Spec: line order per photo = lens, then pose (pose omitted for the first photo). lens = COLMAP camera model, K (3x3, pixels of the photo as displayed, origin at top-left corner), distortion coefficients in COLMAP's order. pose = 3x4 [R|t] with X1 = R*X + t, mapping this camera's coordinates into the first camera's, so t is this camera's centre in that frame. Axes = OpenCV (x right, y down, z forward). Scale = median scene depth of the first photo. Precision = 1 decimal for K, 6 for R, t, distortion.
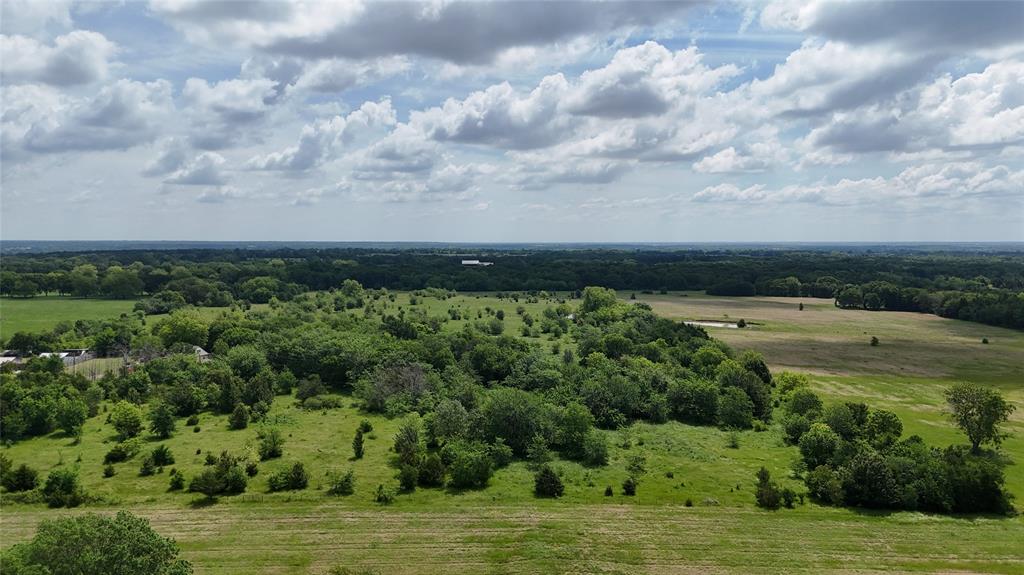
lens RADIAL K [[772.6, 0, 512.0], [0, 772.6, 287.5], [0, 0, 1]] dist [0.059019, -0.052101]
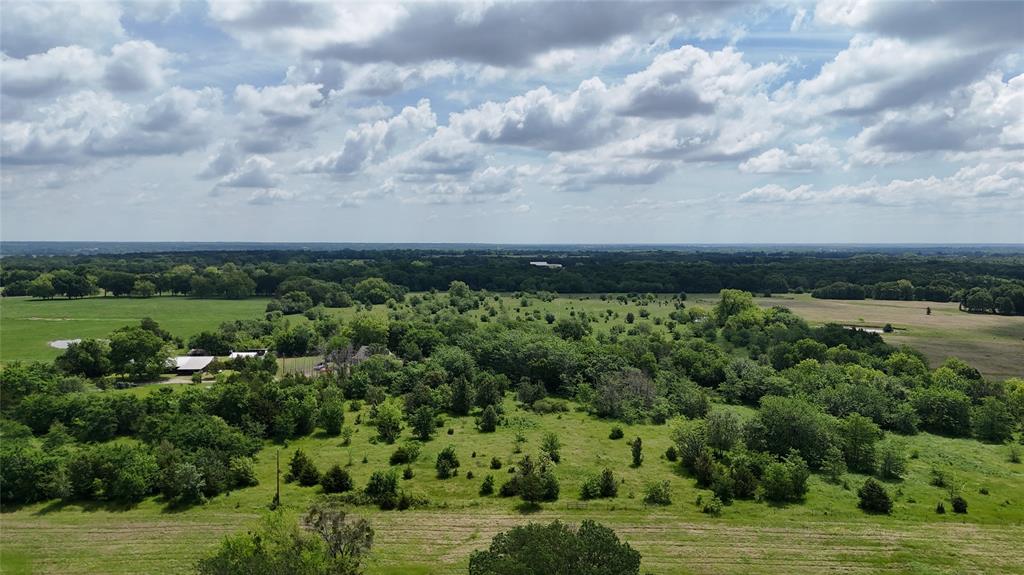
lens RADIAL K [[770.5, 0, 505.2], [0, 770.5, 286.4], [0, 0, 1]] dist [0.054473, -0.054034]
pose [[0.997957, 0.004301, -0.063751, -0.318835], [-0.004492, 0.999986, -0.002855, -0.002296], [0.063738, 0.003136, 0.997962, 0.017295]]
